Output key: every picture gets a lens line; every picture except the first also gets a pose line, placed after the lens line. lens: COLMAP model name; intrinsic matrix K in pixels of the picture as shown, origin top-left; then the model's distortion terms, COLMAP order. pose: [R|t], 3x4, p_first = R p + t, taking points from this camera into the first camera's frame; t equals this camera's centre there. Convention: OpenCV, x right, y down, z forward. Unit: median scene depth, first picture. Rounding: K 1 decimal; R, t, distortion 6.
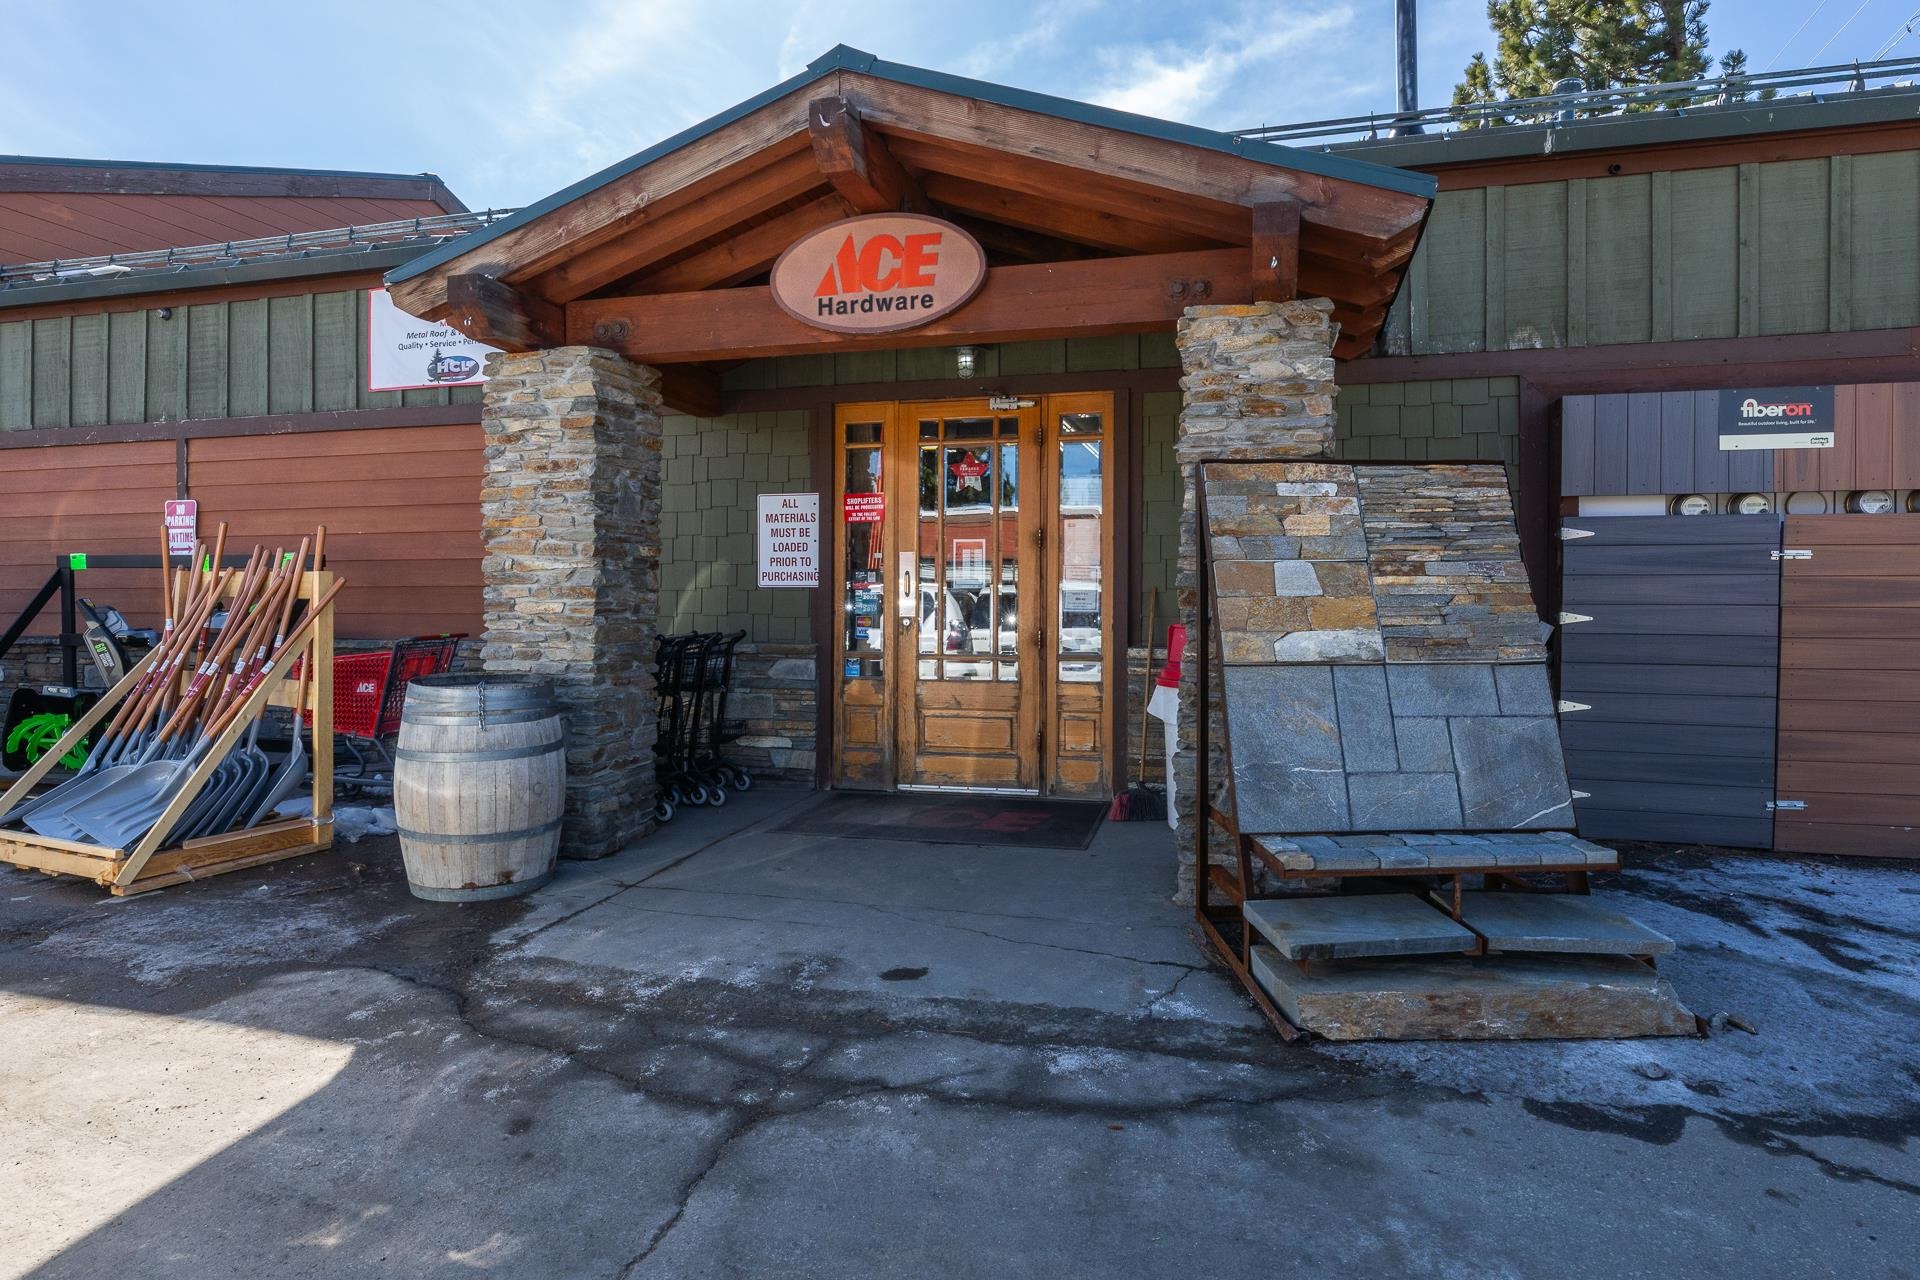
lens RADIAL K [[1136.4, 0, 931.5], [0, 1136.4, 585.9], [0, 0, 1]] dist [-0.001361, 0.001448]
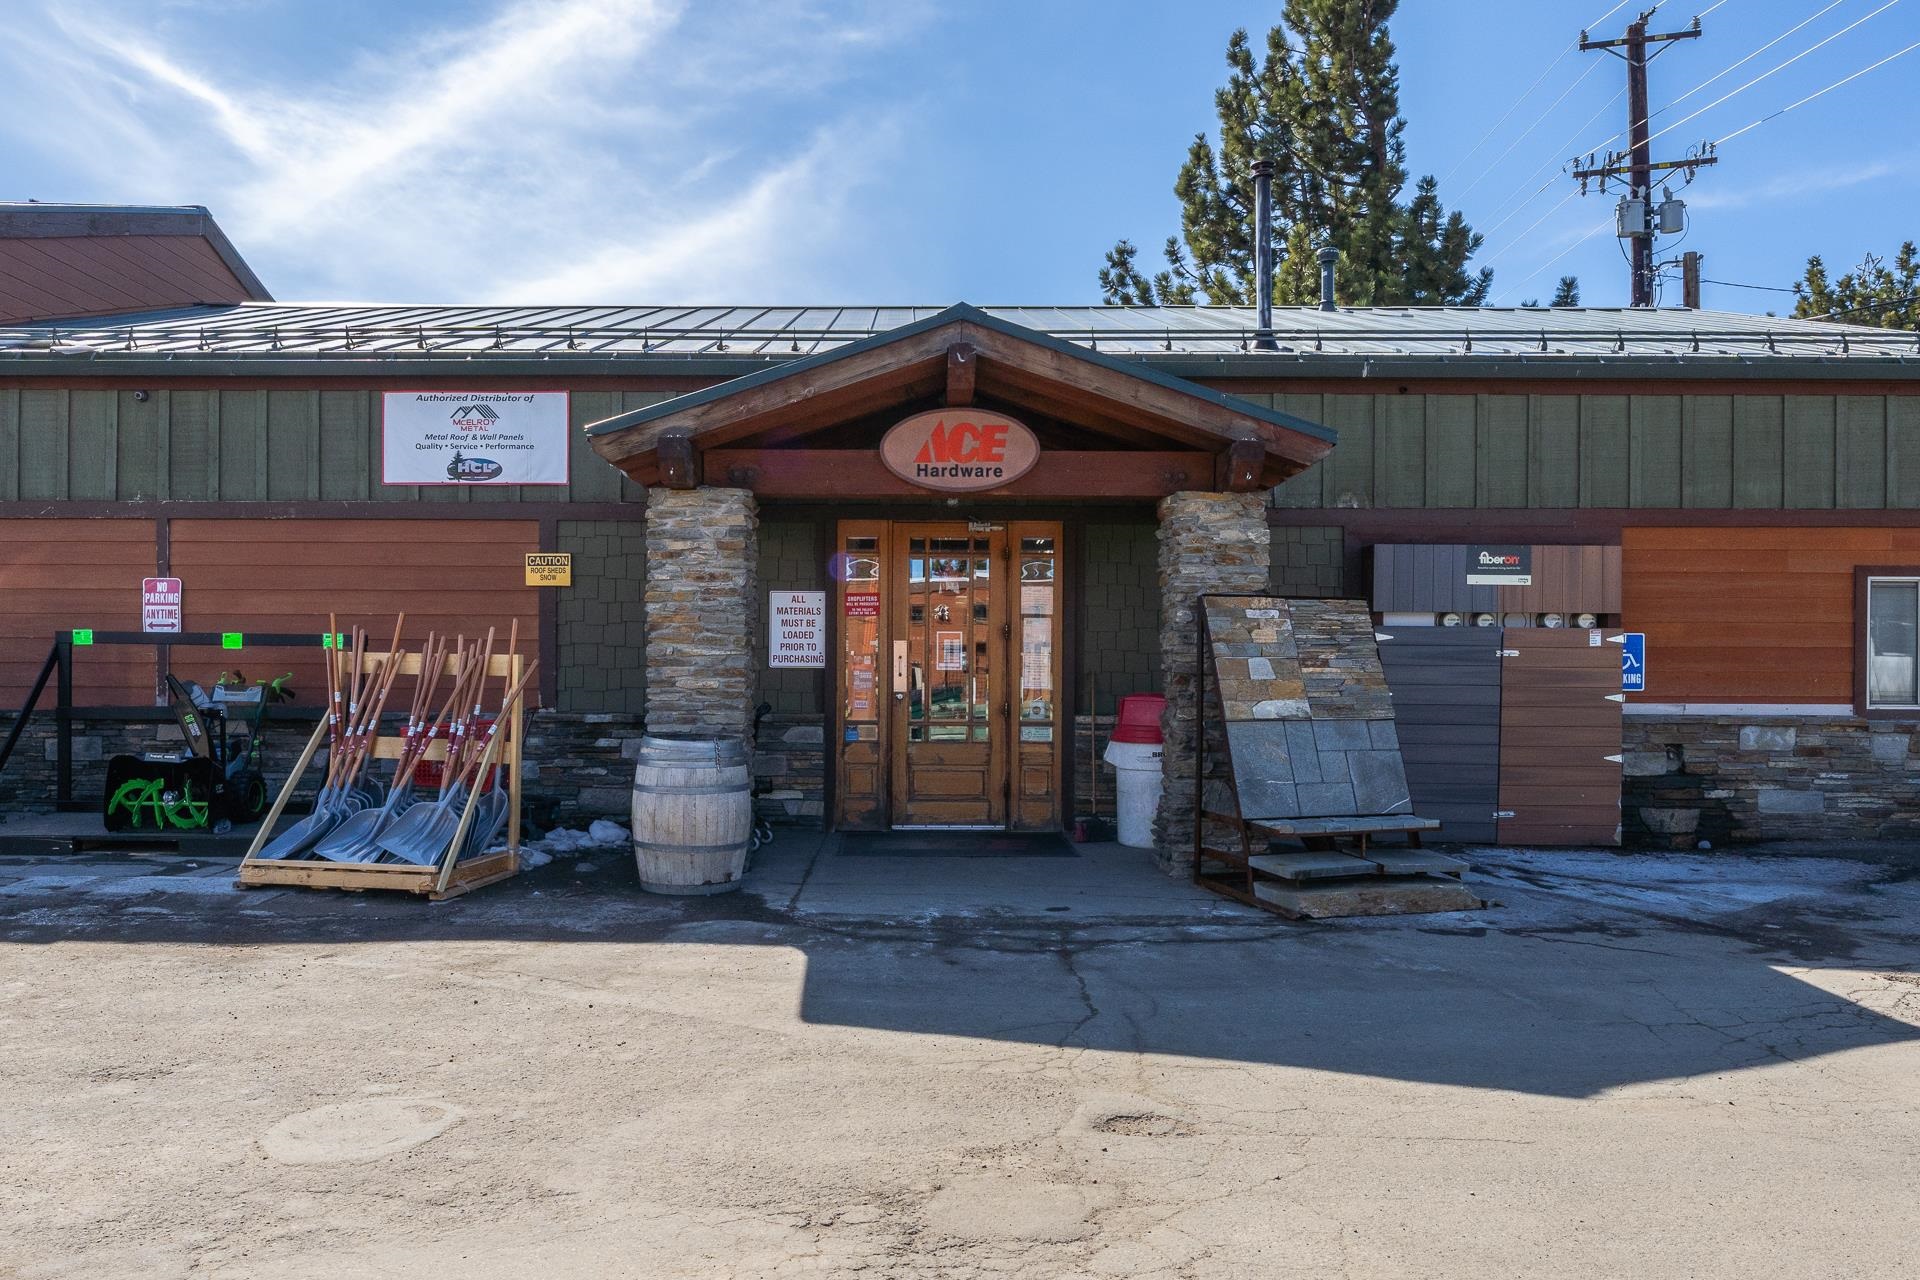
lens RADIAL K [[1234.9, 0, 960.8], [0, 1234.9, 648.9], [0, 0, 1]] dist [0.002343, -0.001500]
pose [[0.966814, 0.011407, 0.255227, -0.394473], [-0.008974, 0.999903, -0.010698, -0.008609], [-0.255324, 0.008052, 0.966822, -0.440106]]
